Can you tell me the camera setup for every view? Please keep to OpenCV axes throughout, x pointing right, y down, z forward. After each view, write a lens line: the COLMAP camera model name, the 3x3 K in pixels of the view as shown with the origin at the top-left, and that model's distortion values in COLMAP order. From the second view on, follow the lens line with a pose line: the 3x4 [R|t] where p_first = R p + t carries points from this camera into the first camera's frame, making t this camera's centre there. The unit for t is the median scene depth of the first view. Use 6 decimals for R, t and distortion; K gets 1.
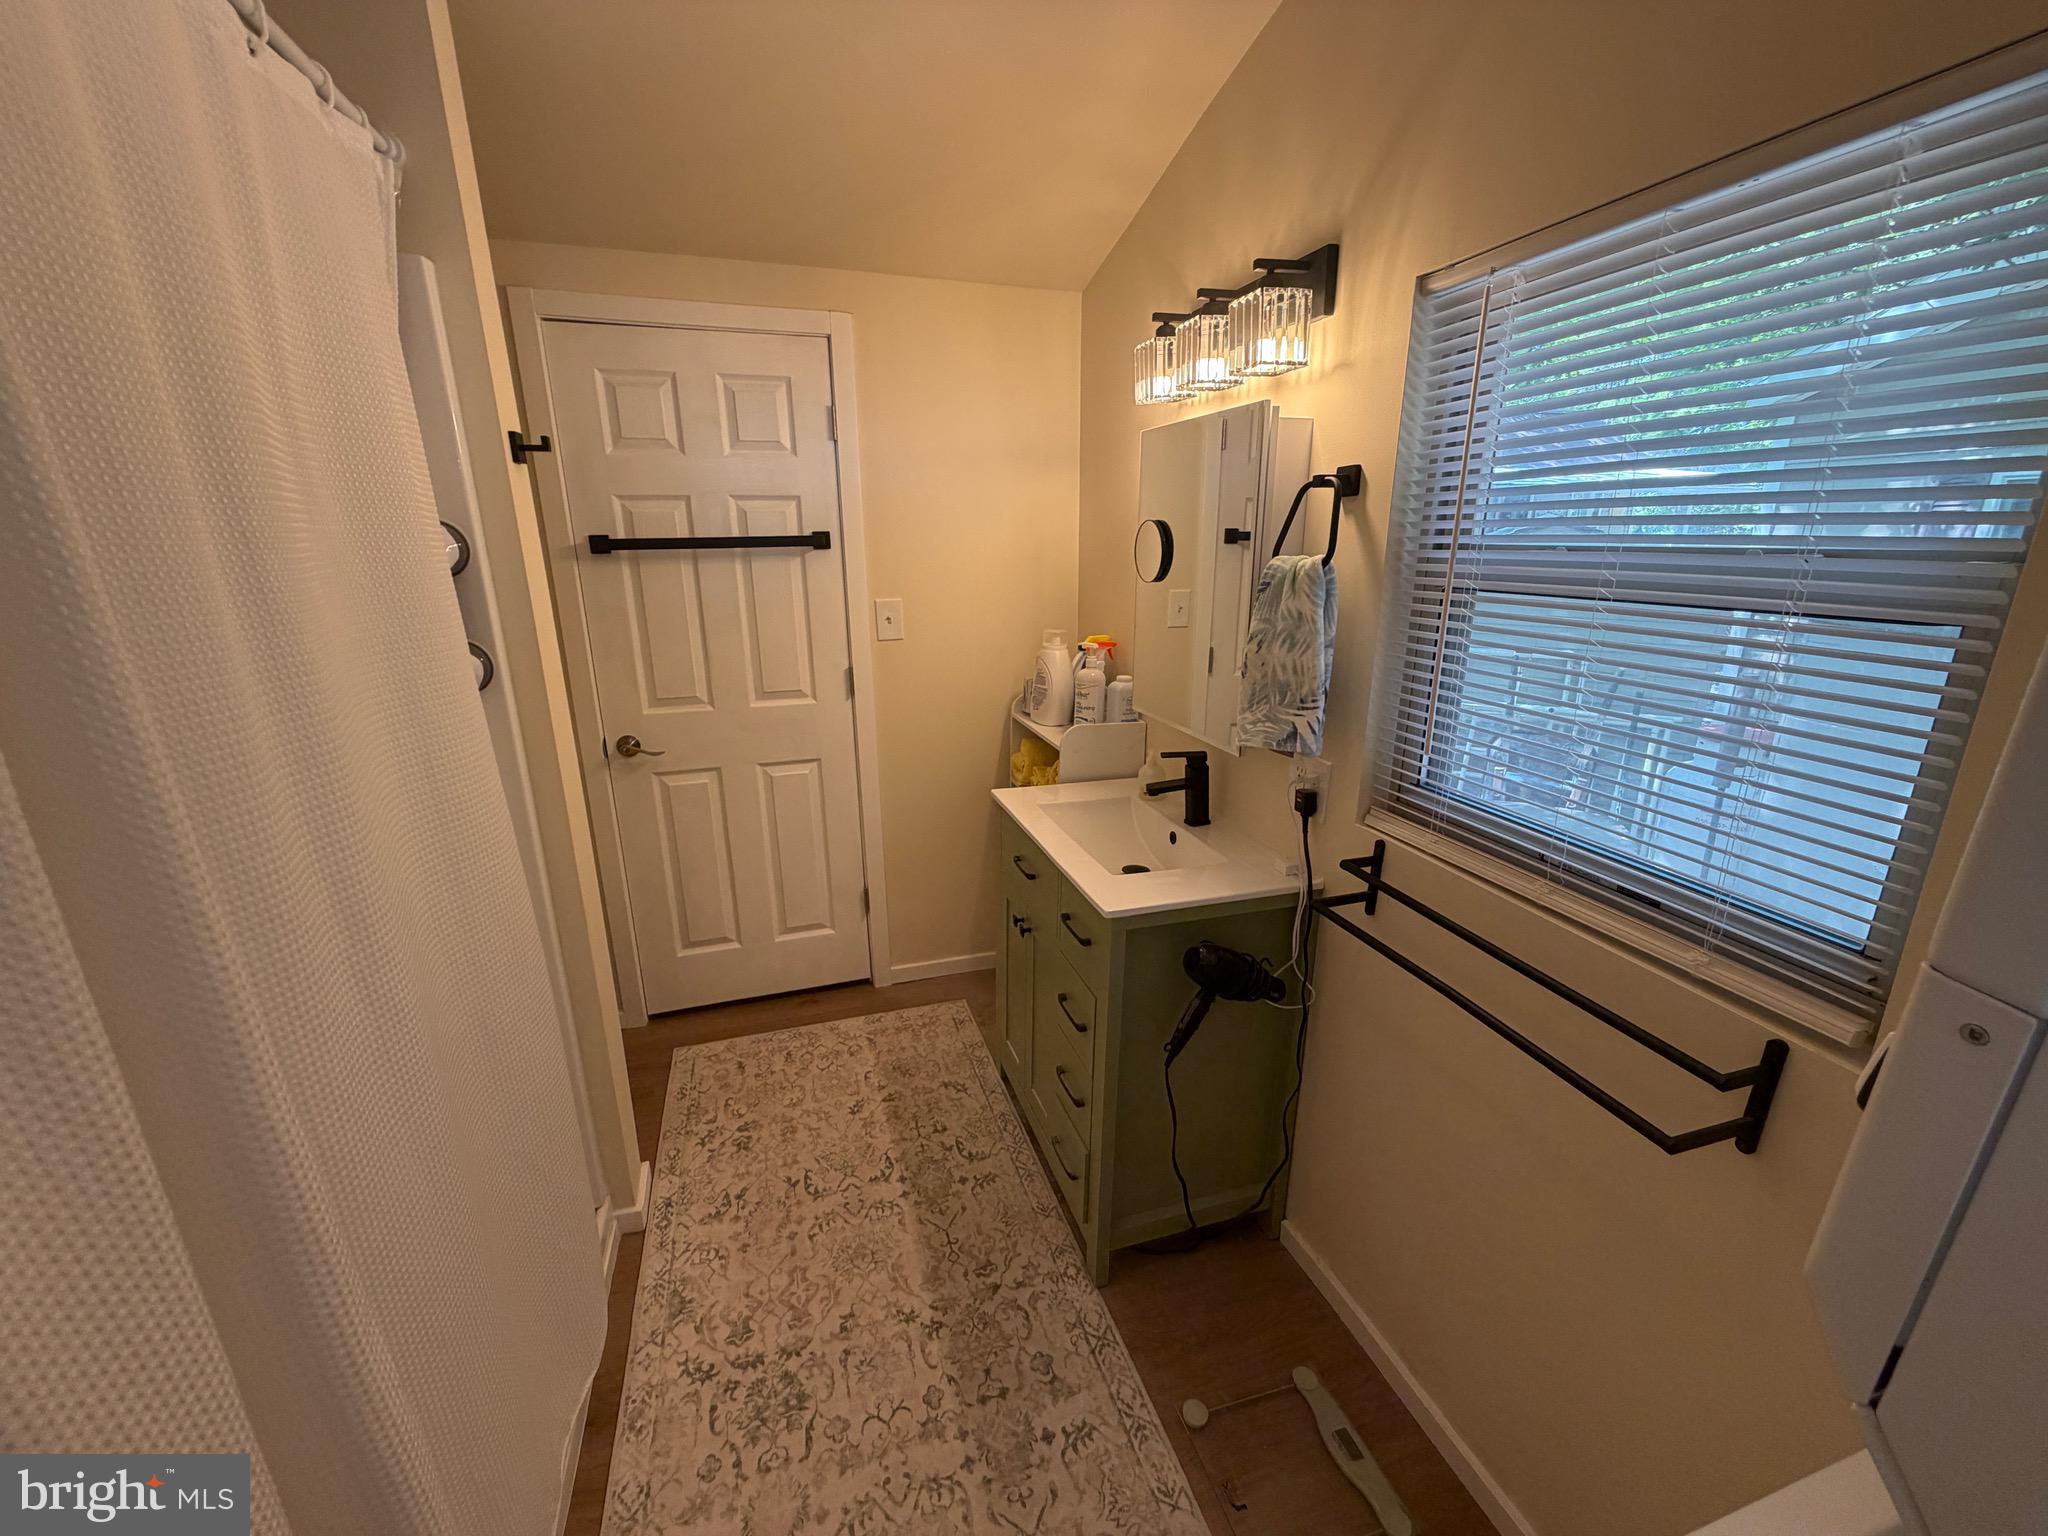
lens RADIAL K [[816.1, 0, 1020.3], [0, 816.1, 771.4], [0, 0, 1]] dist [-0.000323, -0.000348]
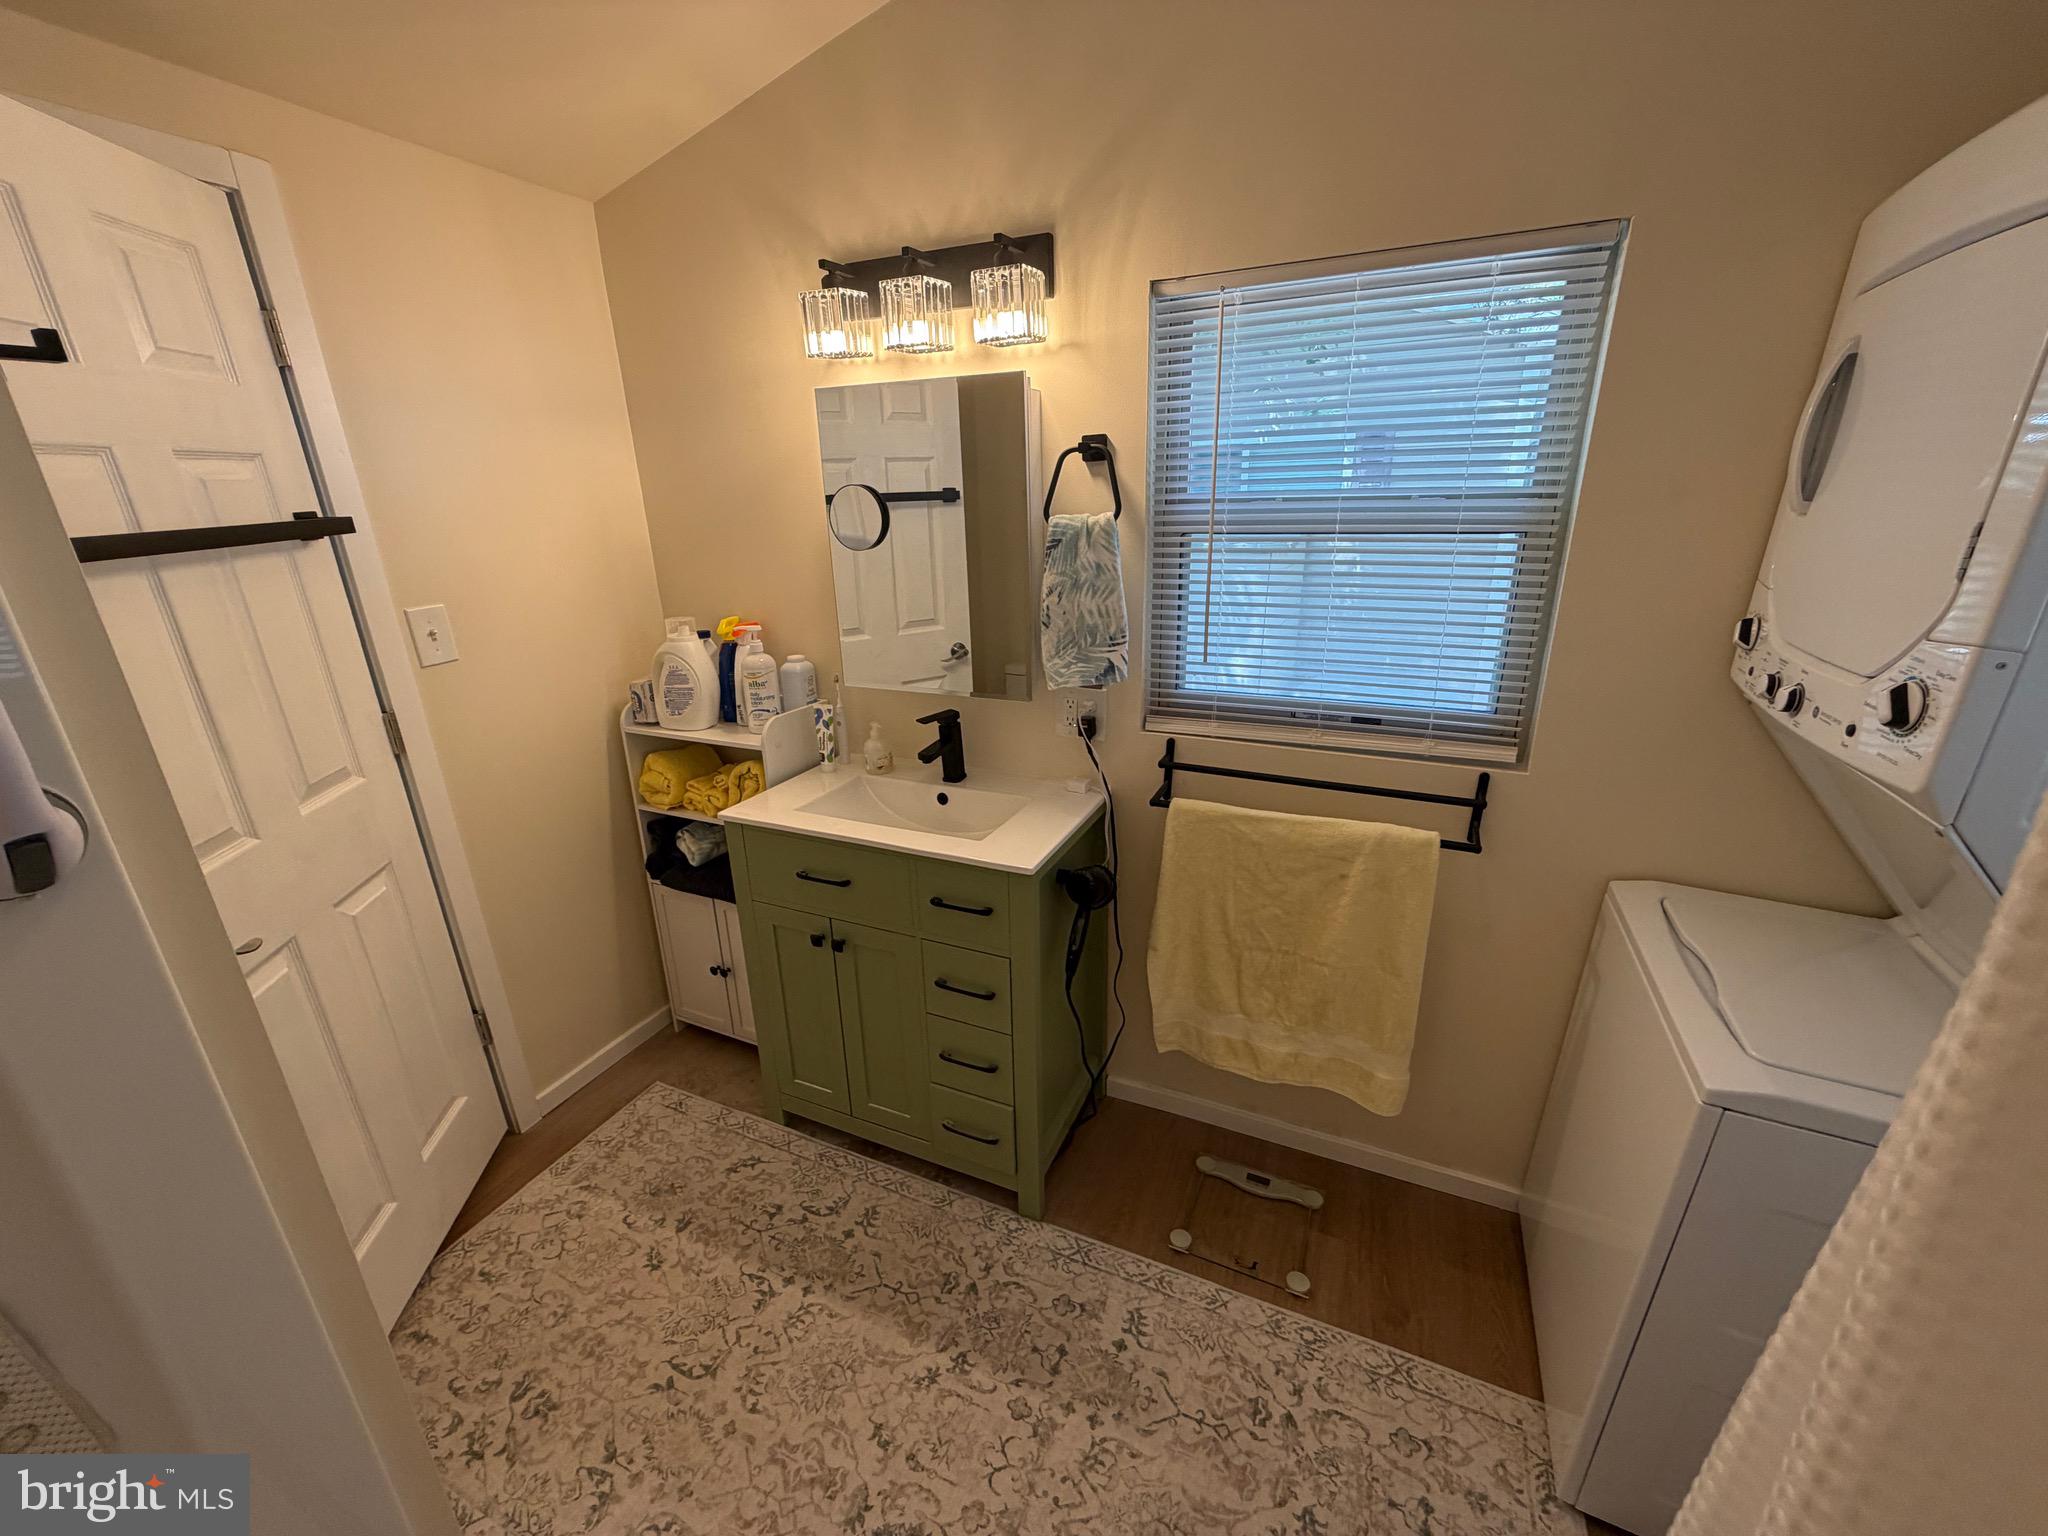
lens RADIAL K [[816.1, 0, 1020.3], [0, 816.1, 771.4], [0, 0, 1]] dist [-0.000323, -0.000348]
pose [[0.669067, -0.262481, 0.695308, -0.566911], [0.231897, 0.962579, 0.140231, -0.091552], [-0.706097, 0.067415, 0.704899, 0.262949]]
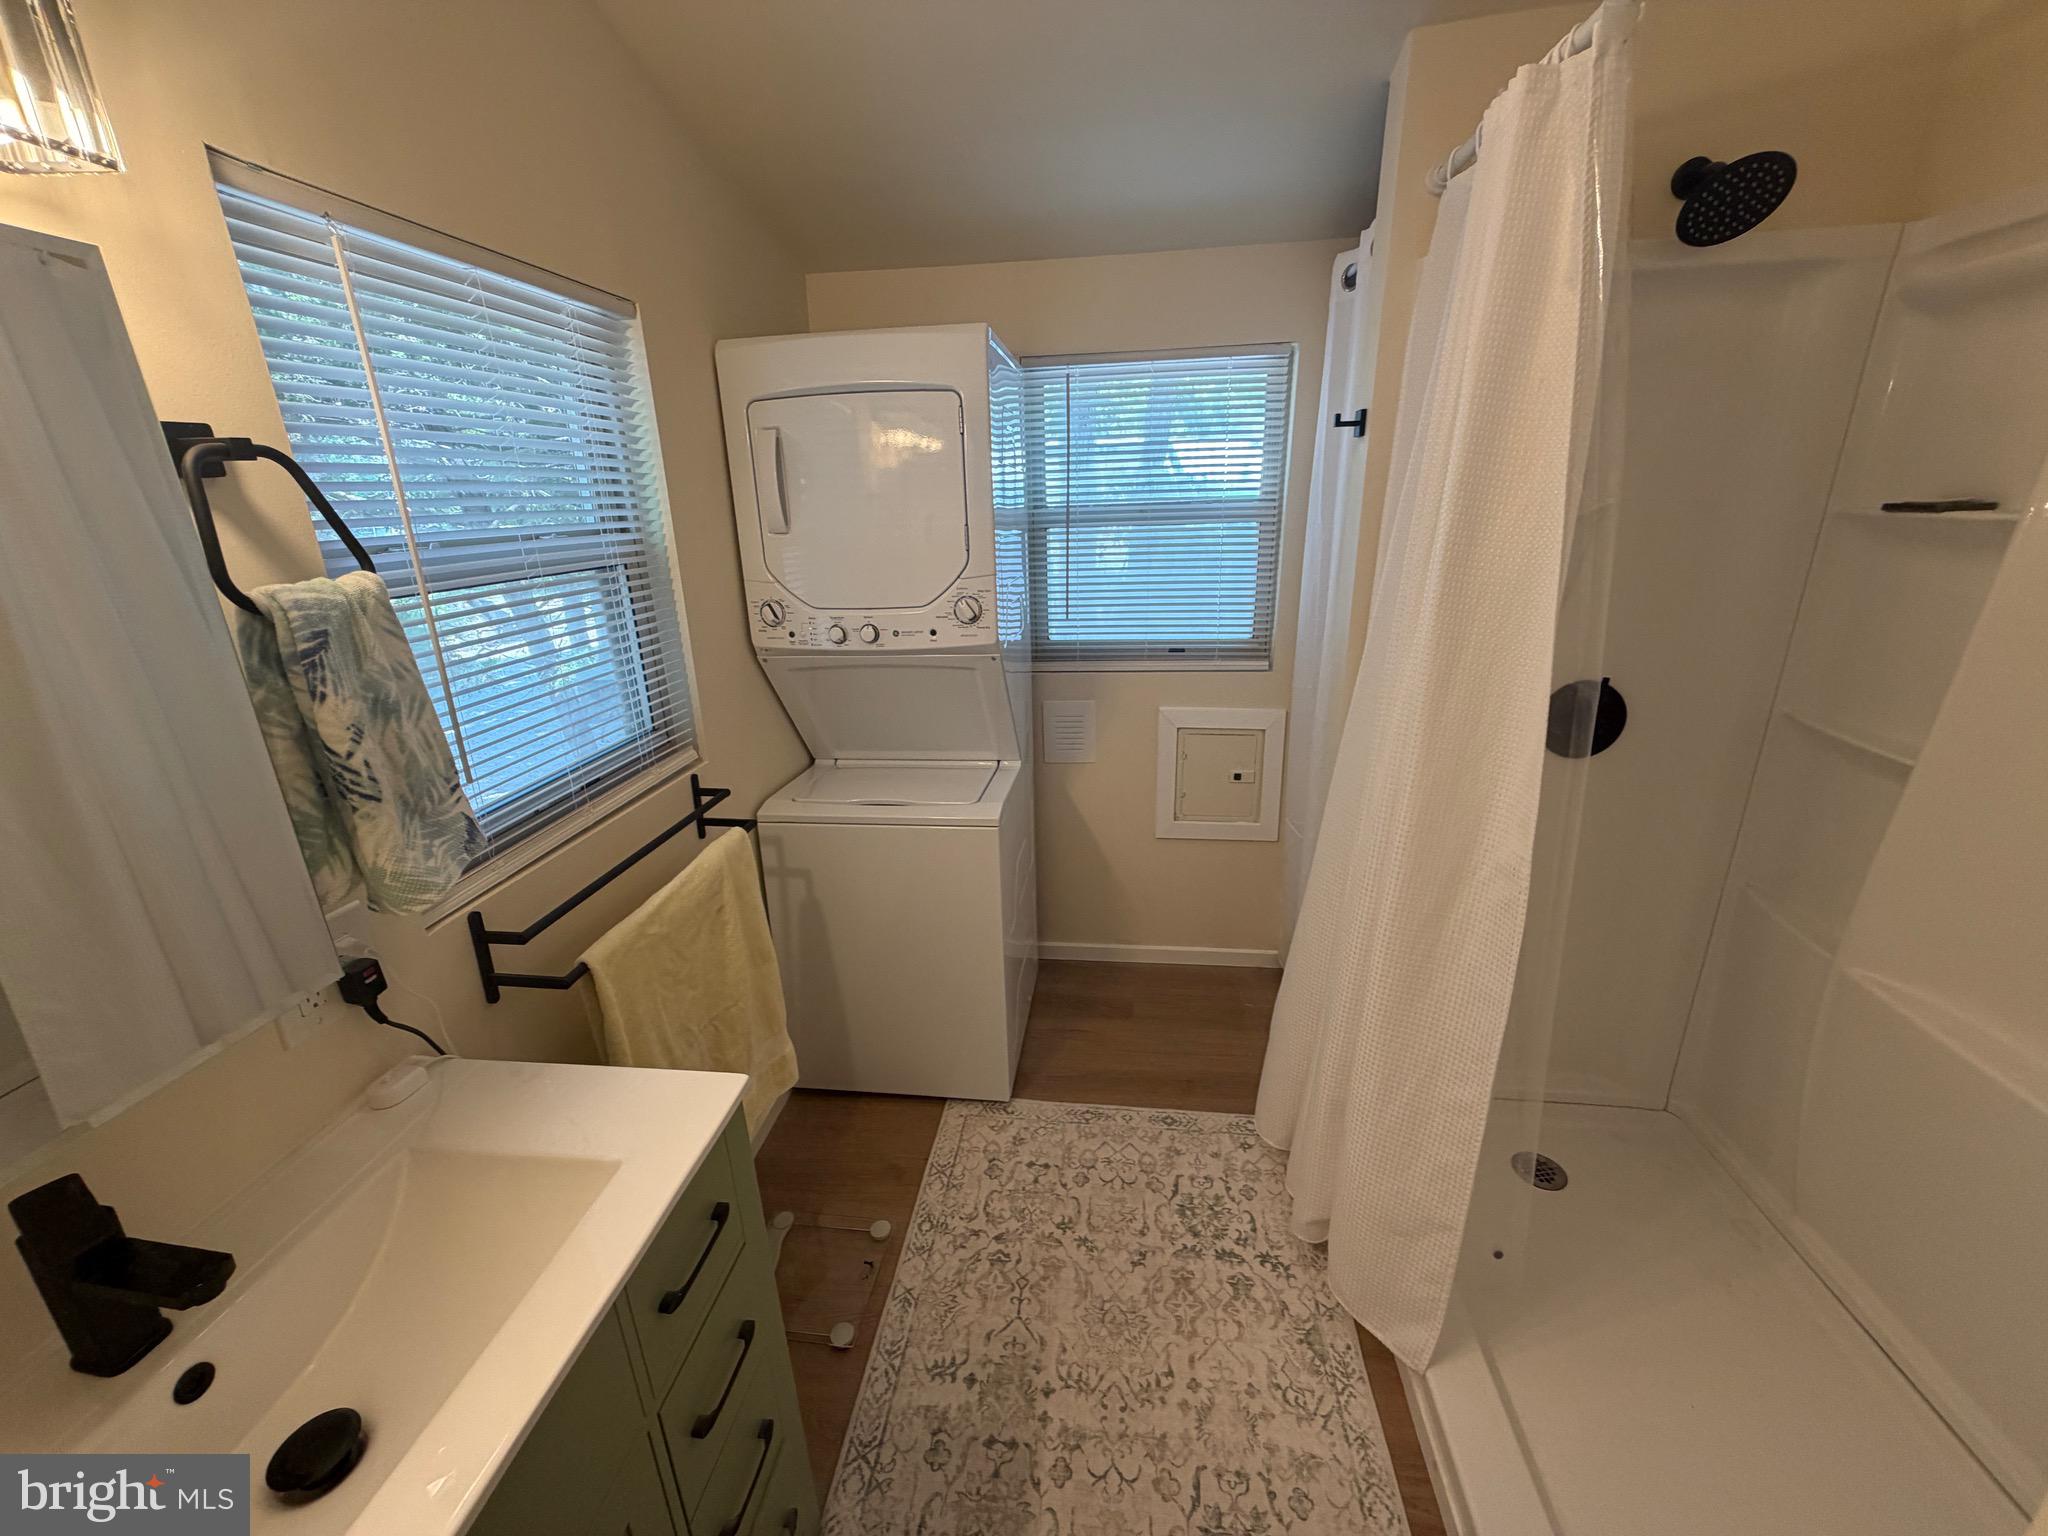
lens RADIAL K [[816.1, 0, 1020.3], [0, 816.1, 771.4], [0, 0, 1]] dist [-0.000323, -0.000348]
pose [[-0.906765, -0.108116, 0.407540, -0.344024], [0.147942, 0.823532, 0.547639, -0.371260], [-0.394831, 0.556872, -0.730755, 1.221234]]
